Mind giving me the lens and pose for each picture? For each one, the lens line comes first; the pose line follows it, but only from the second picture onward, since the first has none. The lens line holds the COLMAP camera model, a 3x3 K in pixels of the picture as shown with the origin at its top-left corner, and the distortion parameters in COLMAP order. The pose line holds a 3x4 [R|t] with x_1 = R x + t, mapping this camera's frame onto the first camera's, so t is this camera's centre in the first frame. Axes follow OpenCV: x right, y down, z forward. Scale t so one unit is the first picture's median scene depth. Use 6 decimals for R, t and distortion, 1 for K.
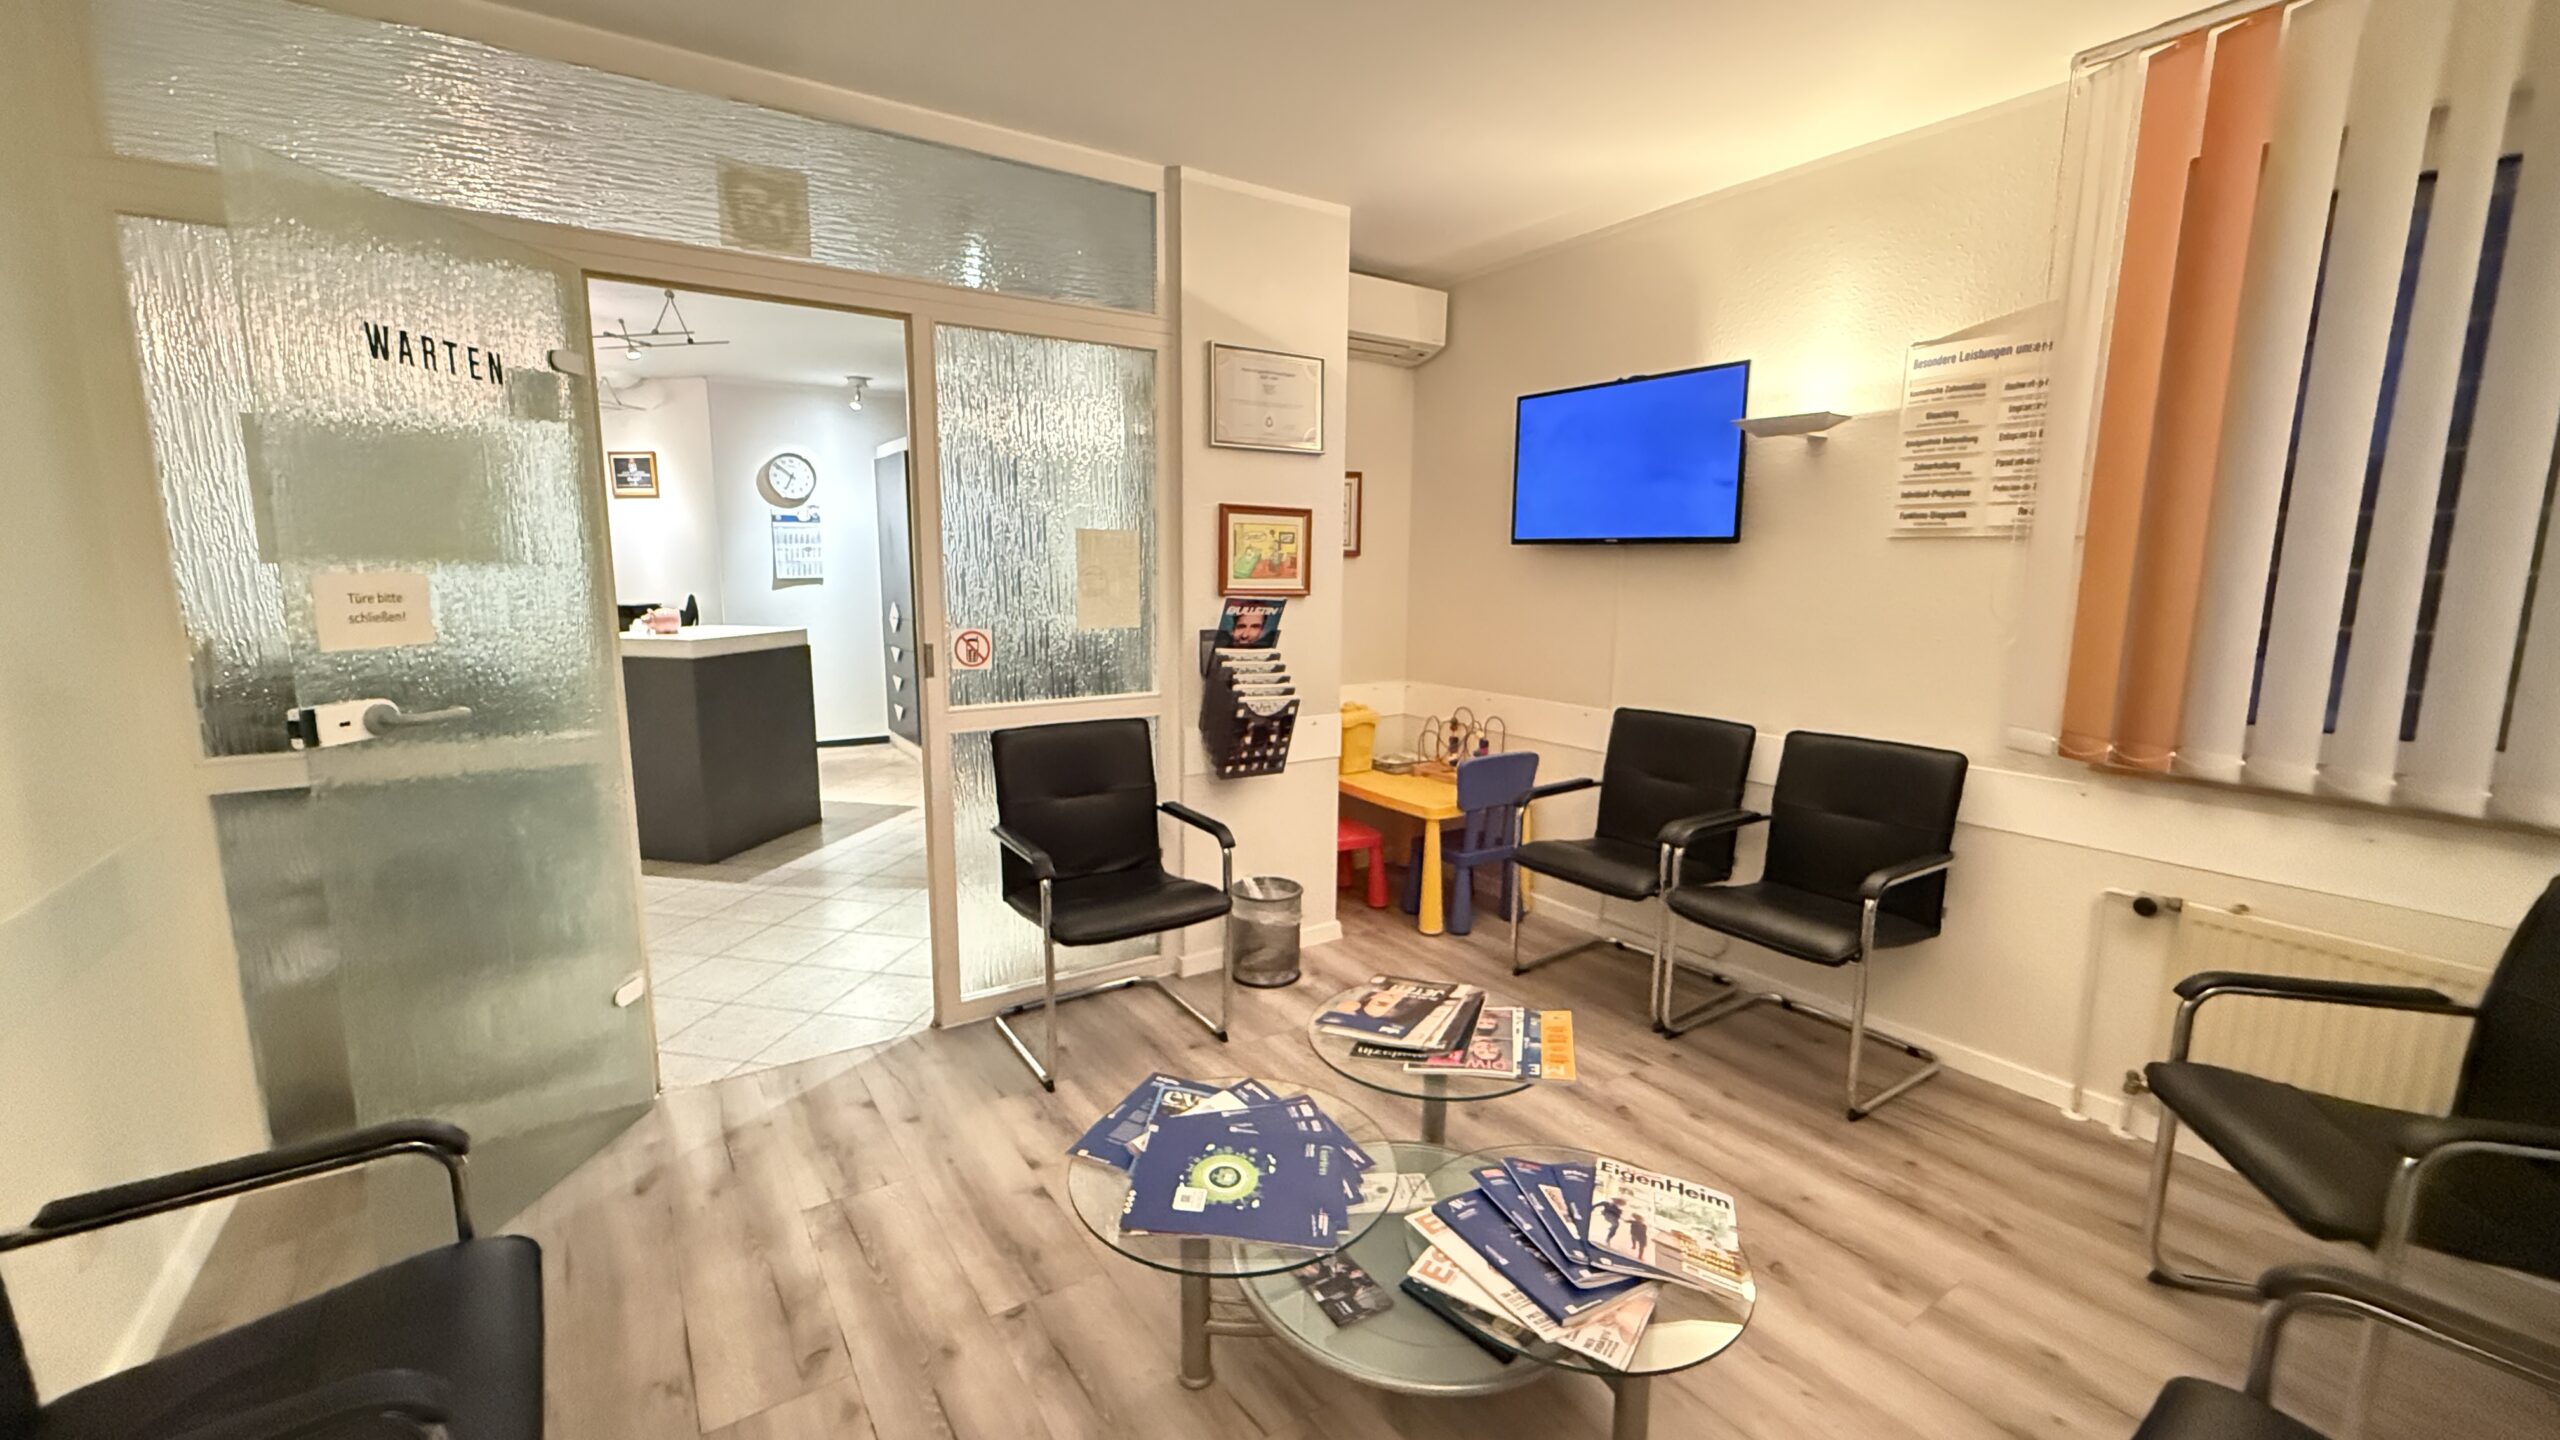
lens RADIAL K [[1017.8, 0, 1274.7], [0, 1017.8, 722.7], [0, 0, 1]] dist [0.002043, 0.000089]
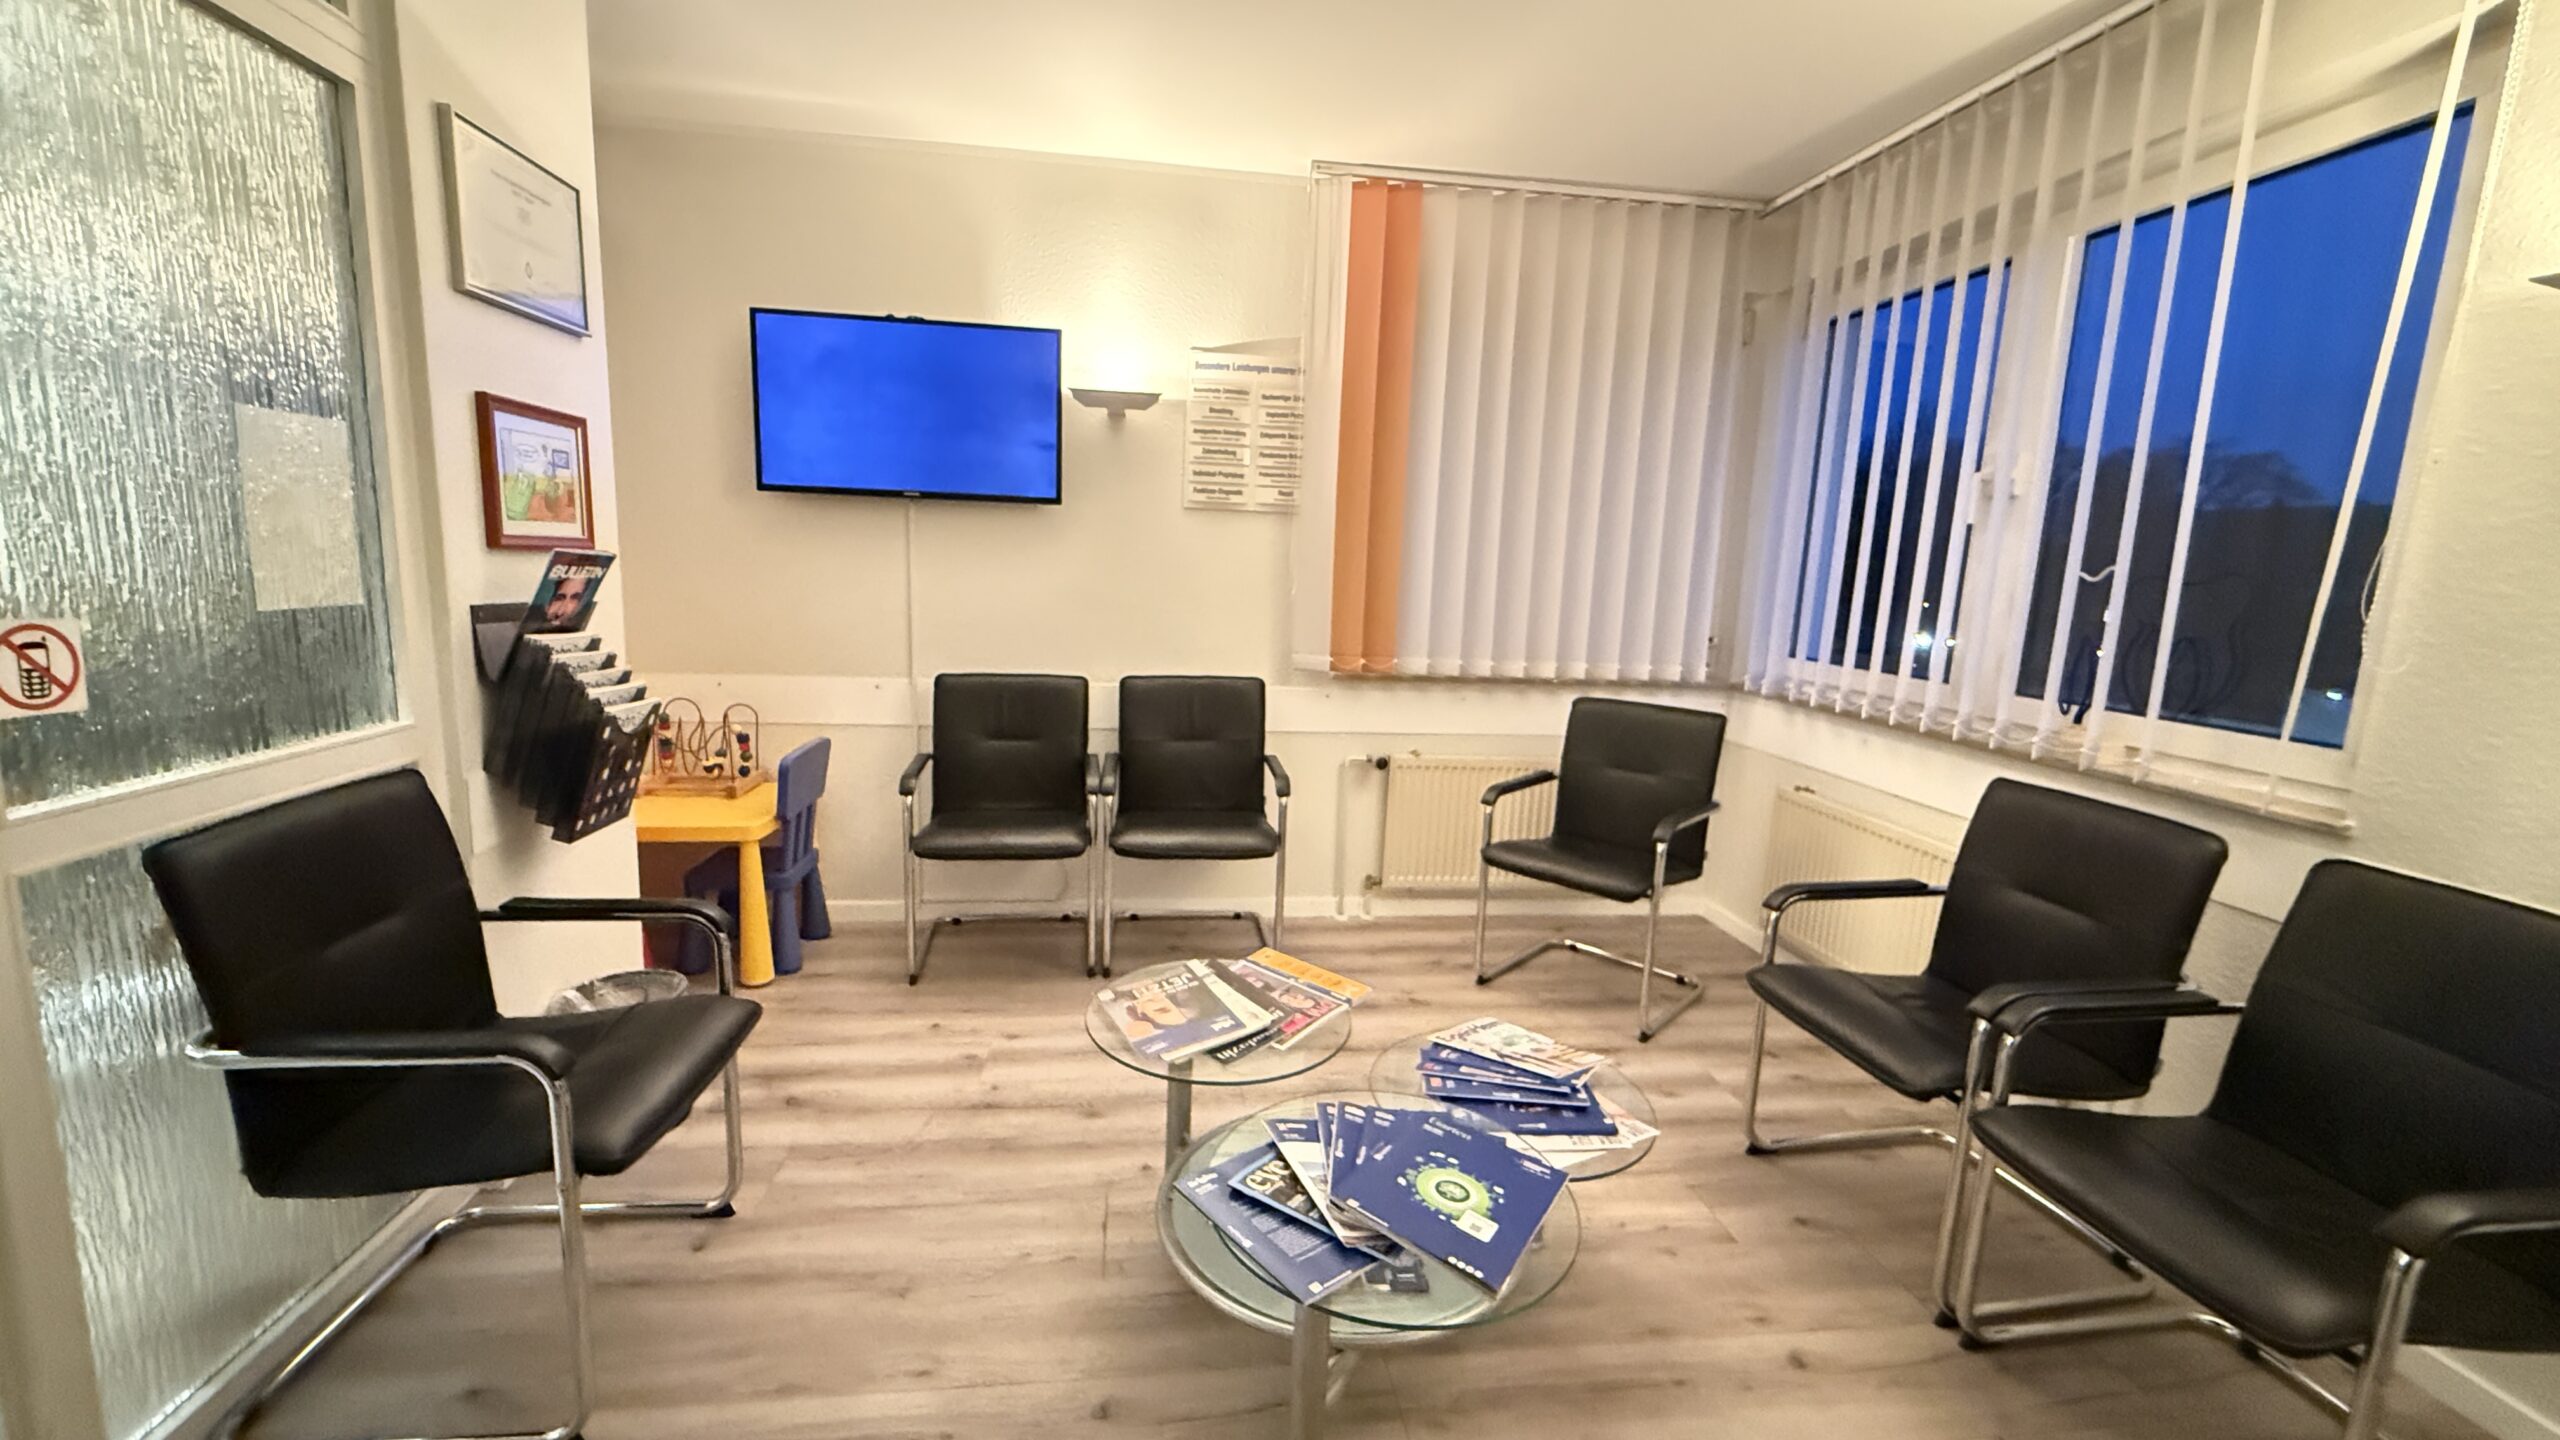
lens RADIAL K [[1017.8, 0, 1274.7], [0, 1017.8, 722.7], [0, 0, 1]] dist [0.002043, 0.000089]
pose [[0.449384, -0.136296, 0.882880, -0.459717], [0.106629, 0.989411, 0.098468, -0.038098], [-0.886952, 0.049890, 0.459159, 0.376283]]
